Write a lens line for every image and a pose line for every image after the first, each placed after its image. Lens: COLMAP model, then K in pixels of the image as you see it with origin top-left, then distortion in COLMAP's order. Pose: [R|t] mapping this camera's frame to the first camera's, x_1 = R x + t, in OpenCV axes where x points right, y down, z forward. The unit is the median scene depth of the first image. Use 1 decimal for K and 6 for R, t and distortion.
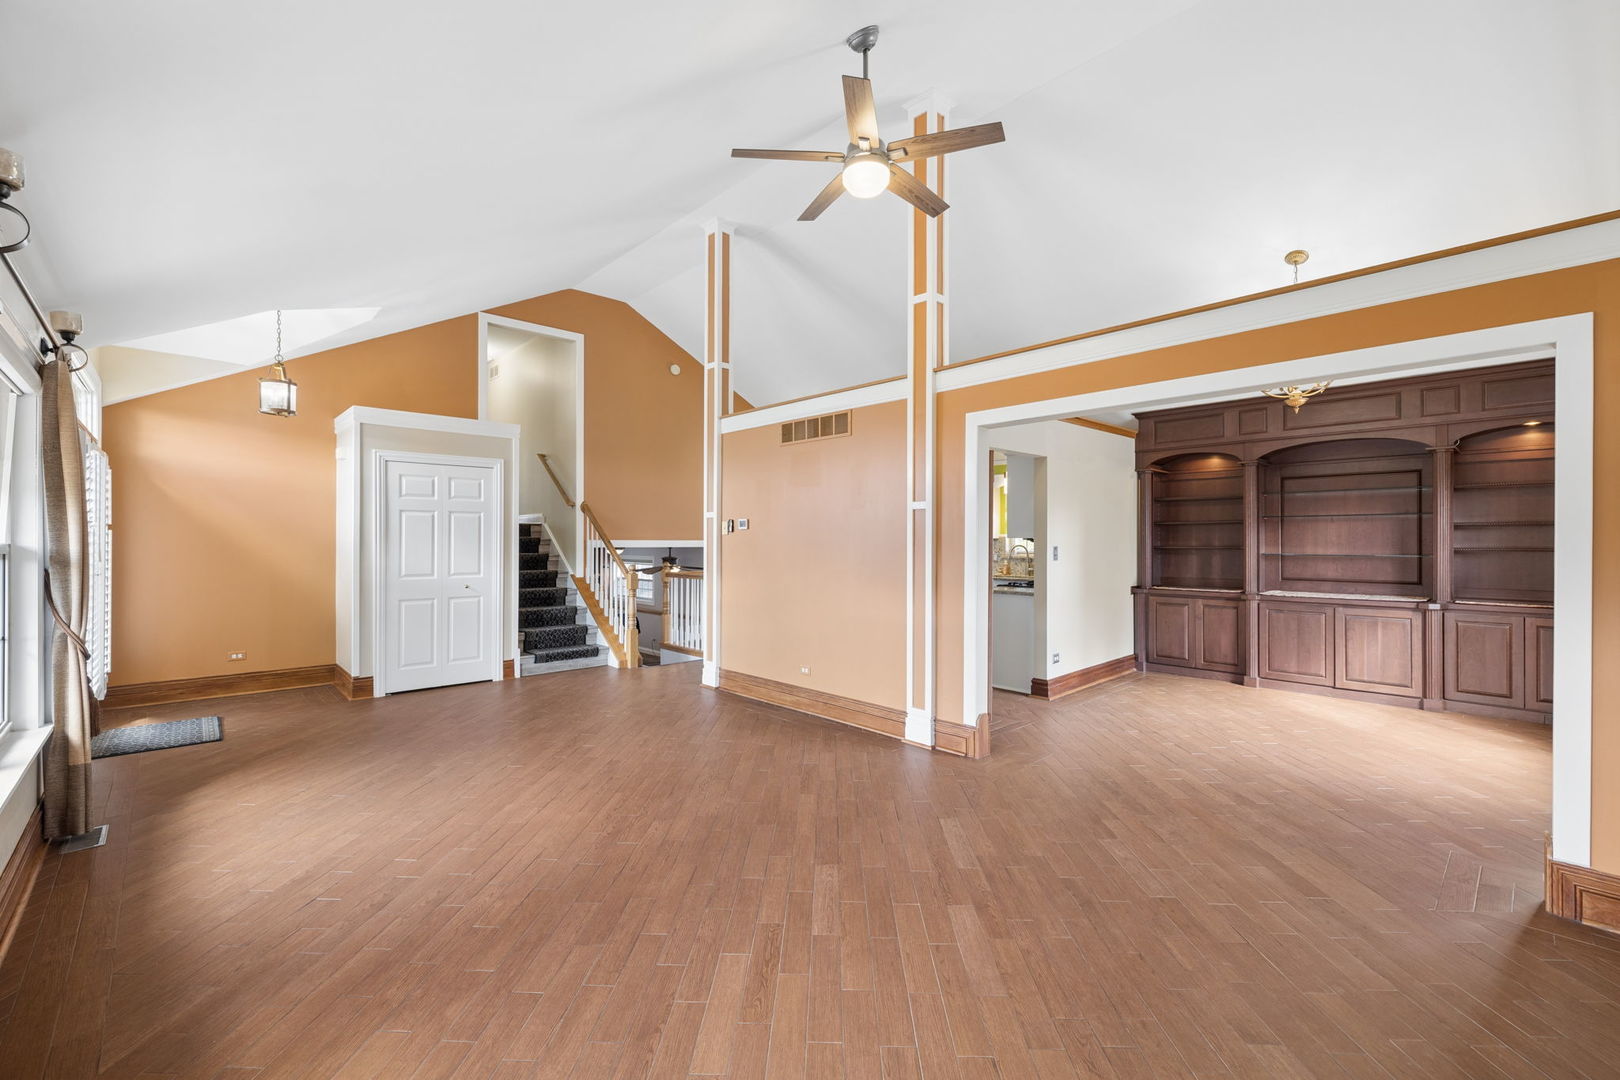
lens RADIAL K [[688.4, 0, 806.9], [0, 688.4, 537.9], [0, 0, 1]] dist [-0.011483, 0.010612]
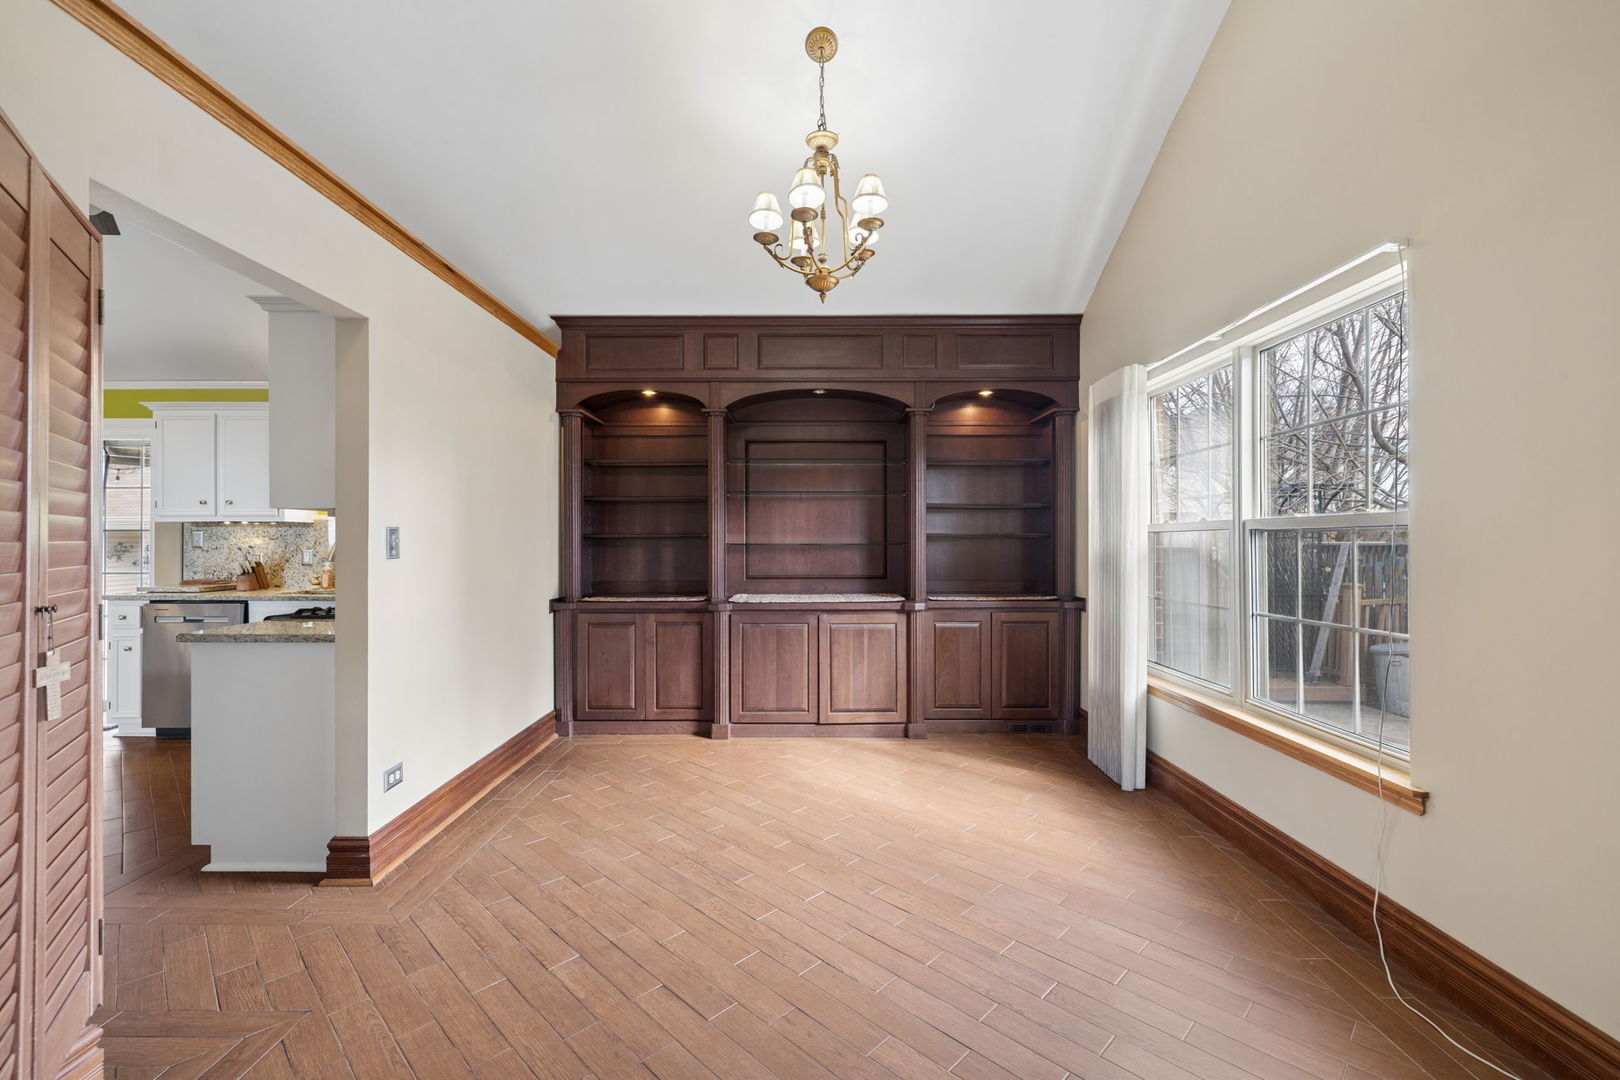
lens RADIAL K [[688.4, 0, 806.9], [0, 688.4, 537.9], [0, 0, 1]] dist [-0.011483, 0.010612]
pose [[0.688782, 0.001426, 0.724967, 0.209525], [-0.001046, 0.999999, -0.000973, 0.018442], [-0.724968, -0.000088, 0.688783, 0.464439]]
